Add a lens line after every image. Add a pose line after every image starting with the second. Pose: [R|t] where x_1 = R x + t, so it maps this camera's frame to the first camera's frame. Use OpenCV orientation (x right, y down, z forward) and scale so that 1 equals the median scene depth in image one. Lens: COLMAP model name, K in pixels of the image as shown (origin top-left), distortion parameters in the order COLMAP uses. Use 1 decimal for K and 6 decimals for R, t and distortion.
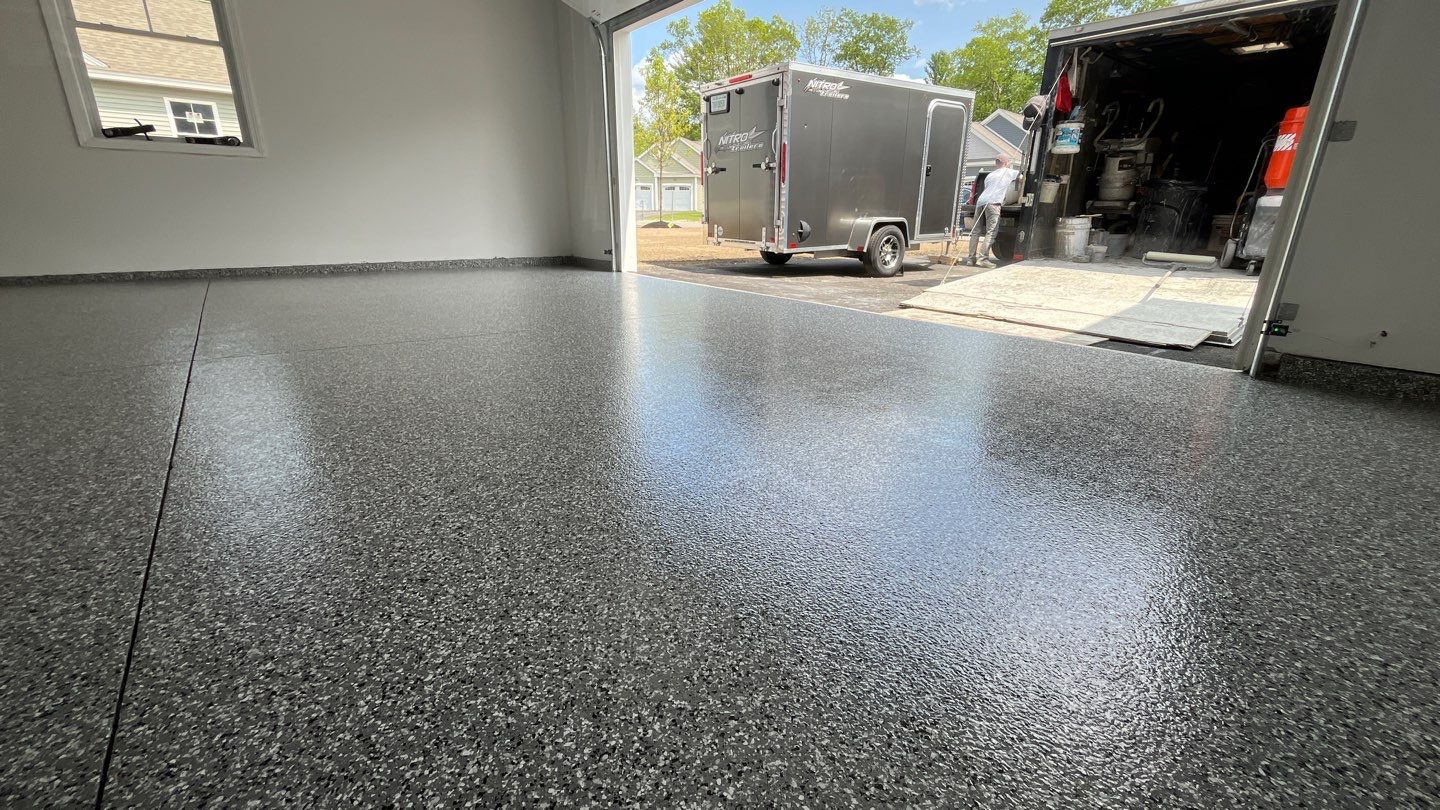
lens RADIAL K [[581.1, 0, 721.9], [0, 581.1, 401.9], [0, 0, 1]] dist [-0.001829, -0.000272]
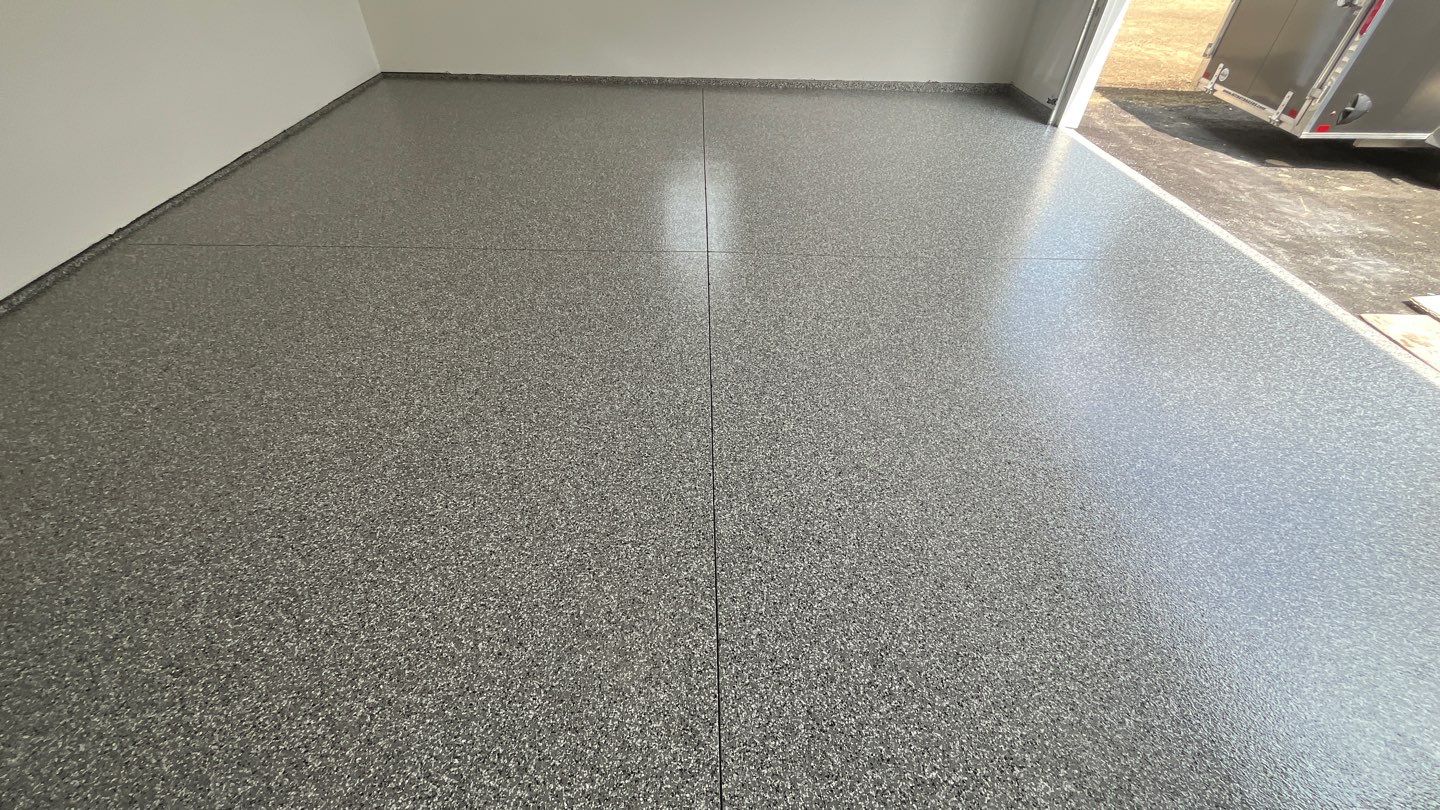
lens RADIAL K [[581.1, 0, 718.1], [0, 581.1, 403.2], [0, 0, 1]] dist [-0.001829, -0.000272]
pose [[0.792741, 0.410813, -0.450326, -0.012773], [-0.198545, 0.872508, 0.446440, -0.171898], [0.576317, -0.264502, 0.773238, -0.118251]]
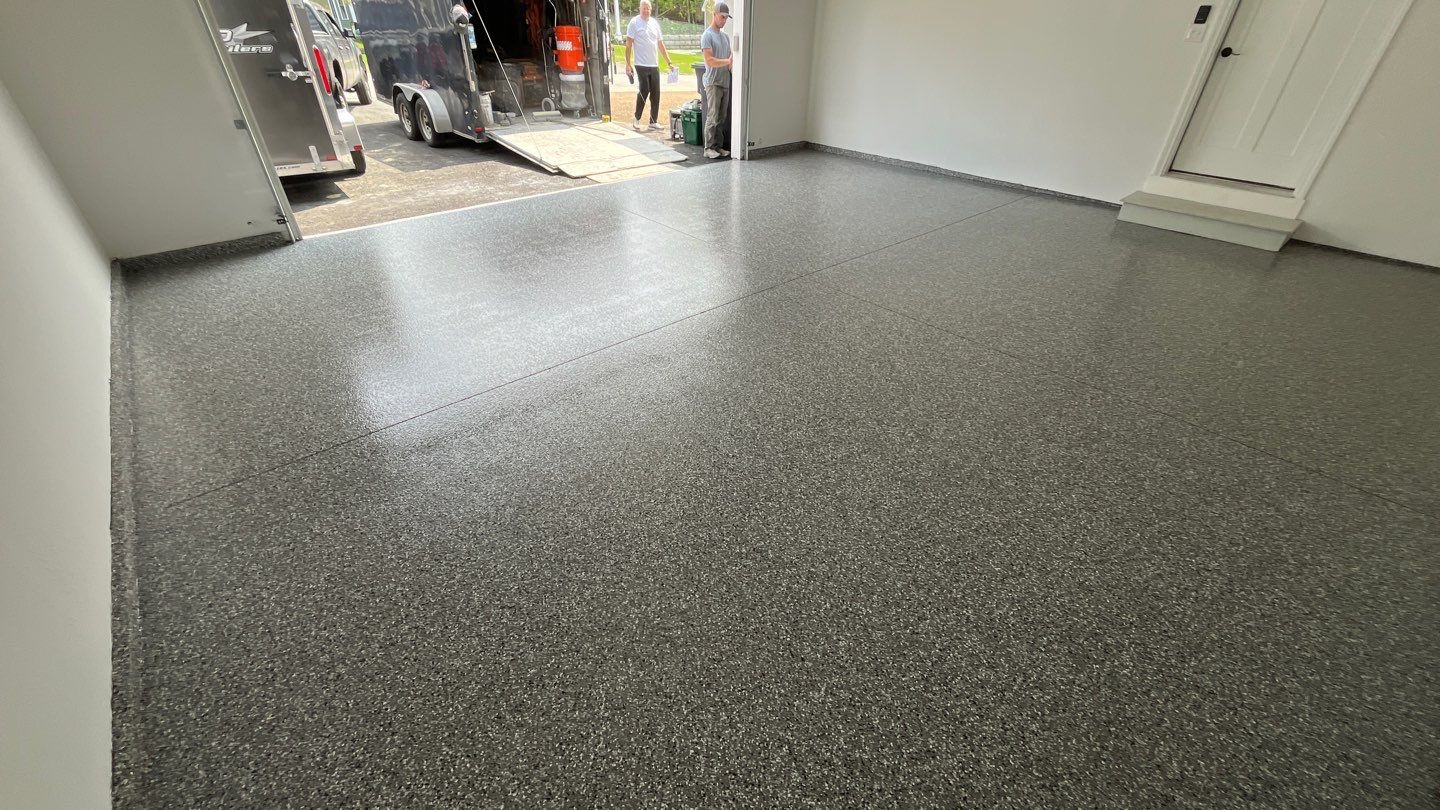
lens RADIAL K [[581.1, 0, 717.9], [0, 581.1, 401.3], [0, 0, 1]] dist [-0.001829, -0.000272]
pose [[-0.031814, -0.569563, 0.821332, -1.133967], [0.297137, 0.779205, 0.551860, -0.372020], [-0.954305, 0.261605, 0.144448, 0.455177]]
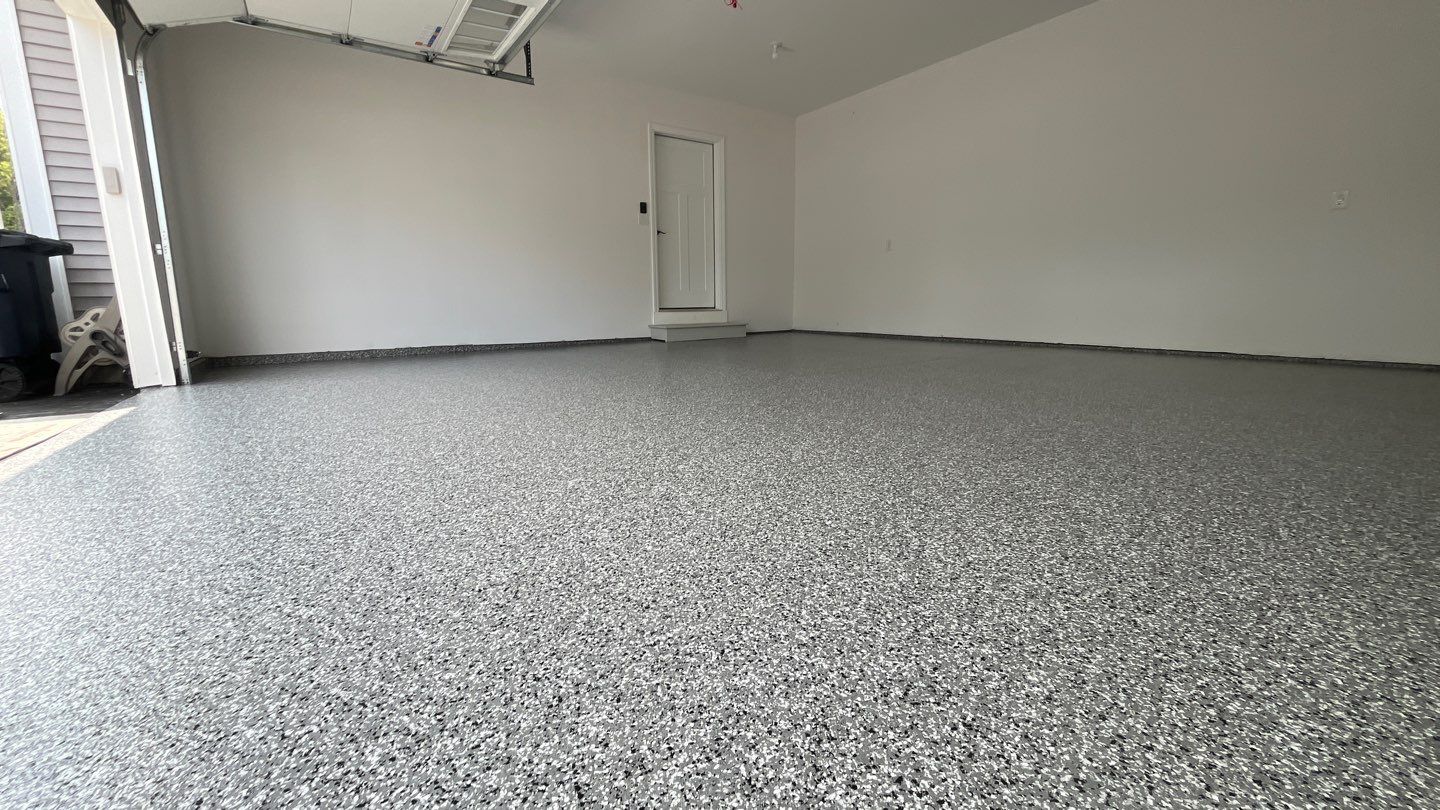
lens RADIAL K [[581.1, 0, 712.0], [0, 581.1, 405.1], [0, 0, 1]] dist [-0.001829, -0.000272]
pose [[-0.998482, -0.012865, 0.053547, -0.281862], [0.013277, 0.887418, 0.460775, -0.331527], [-0.053447, 0.460786, -0.885900, 1.103140]]
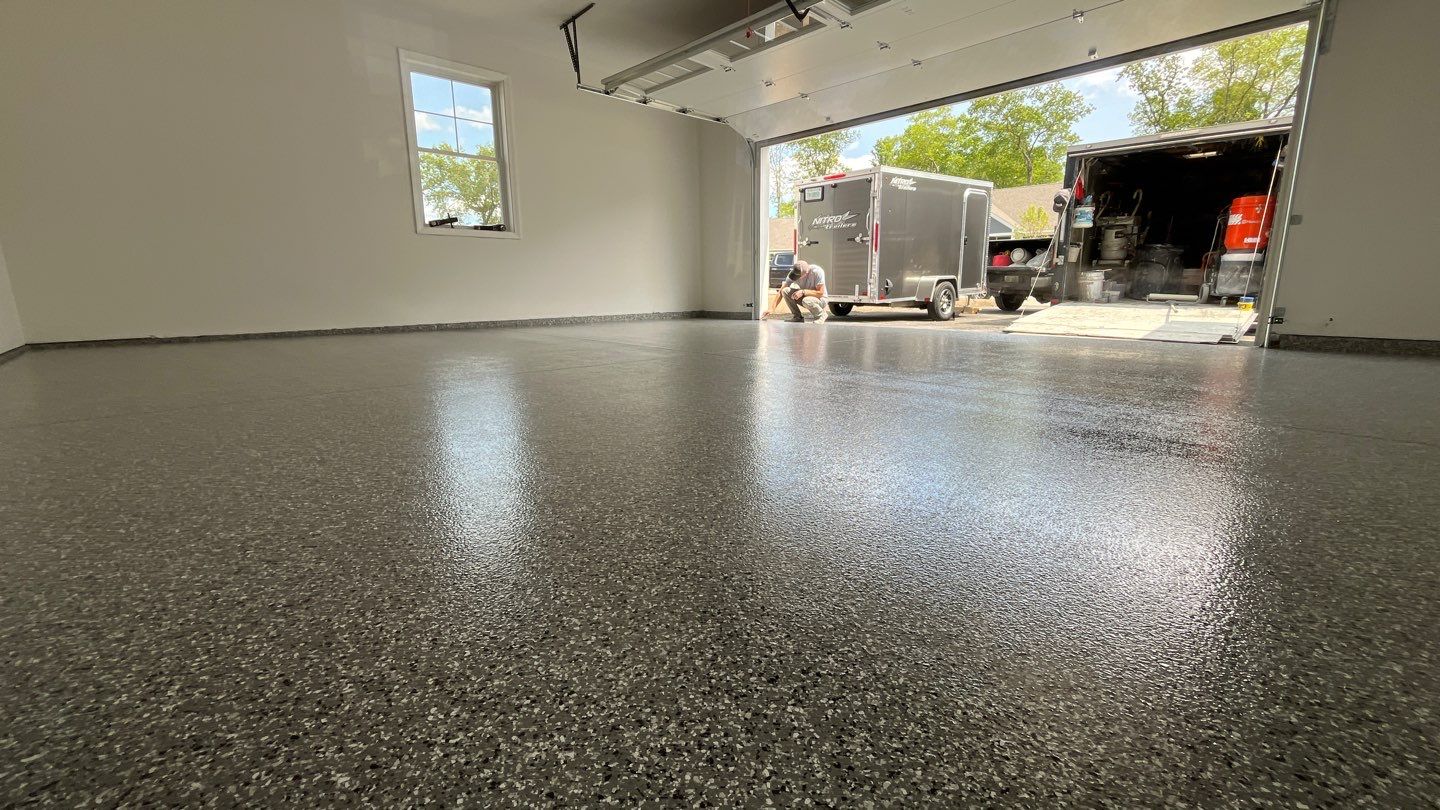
lens RADIAL K [[581.1, 0, 720.1], [0, 581.1, 401.6], [0, 0, 1]] dist [-0.001829, -0.000272]
pose [[0.996946, -0.034996, 0.069814, -0.413032], [0.042550, 0.993041, -0.109817, 0.111712], [-0.065485, 0.112452, 0.991497, -0.301180]]
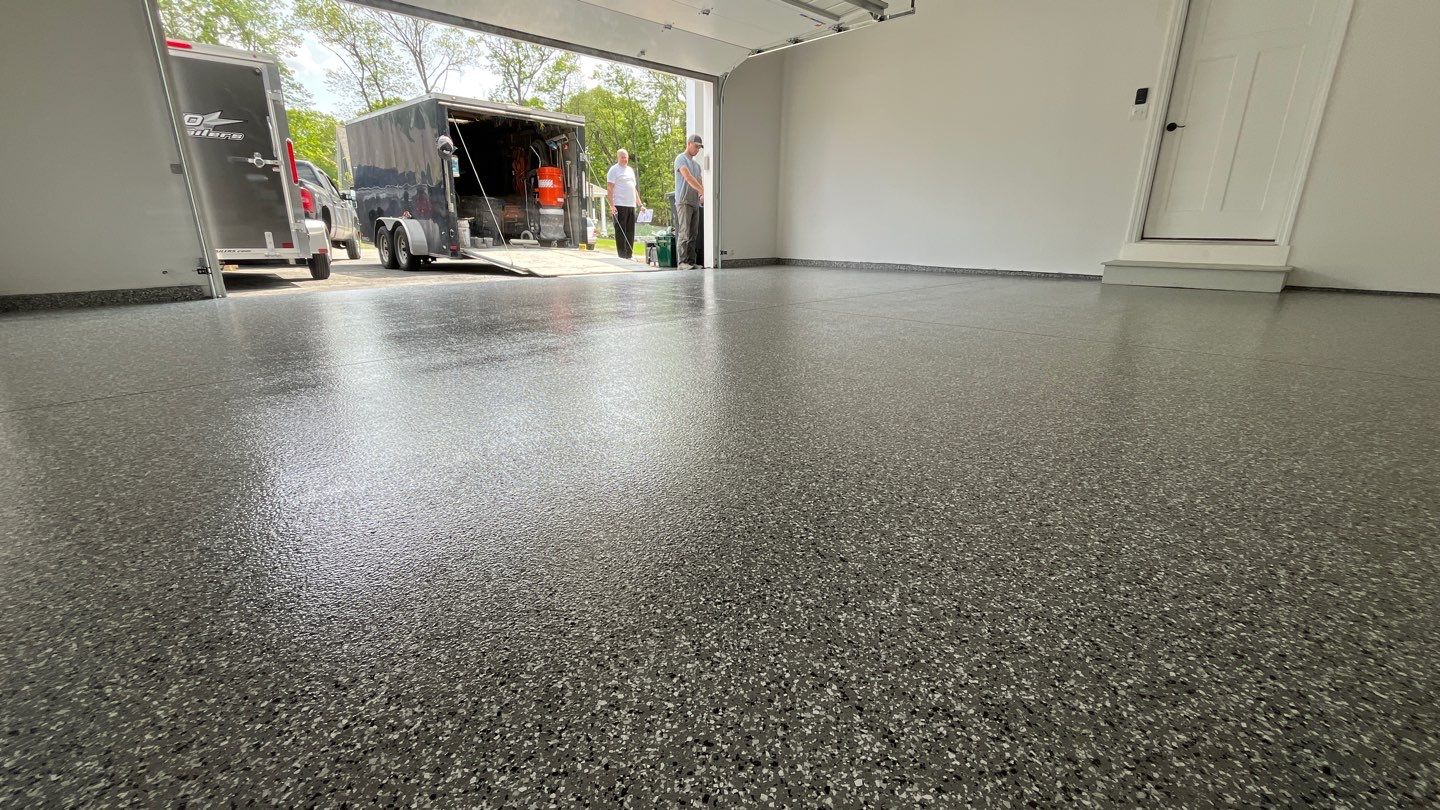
lens RADIAL K [[581.1, 0, 717.9], [0, 581.1, 400.0], [0, 0, 1]] dist [-0.001829, -0.000272]
pose [[-0.072789, -0.297587, 0.951916, -1.090242], [0.300828, 0.903444, 0.305437, -0.166301], [-0.950897, 0.308595, 0.023762, 0.510685]]
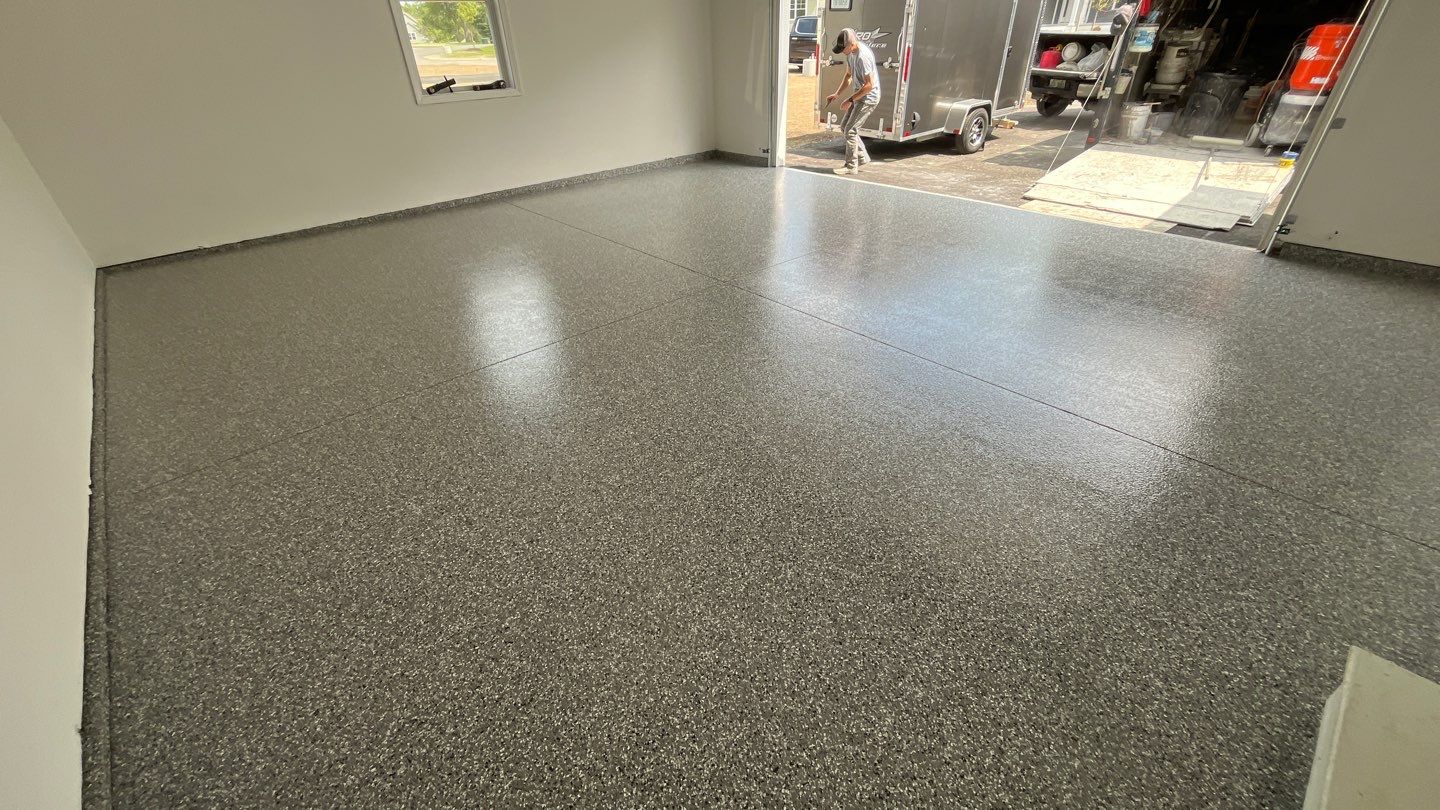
lens RADIAL K [[581.1, 0, 720.3], [0, 581.1, 402.9], [0, 0, 1]] dist [-0.001829, -0.000272]
pose [[0.997379, -0.067113, 0.027047, -0.416565], [0.057854, 0.964147, 0.258987, -0.075218], [-0.043459, -0.256743, 0.965502, -0.385008]]
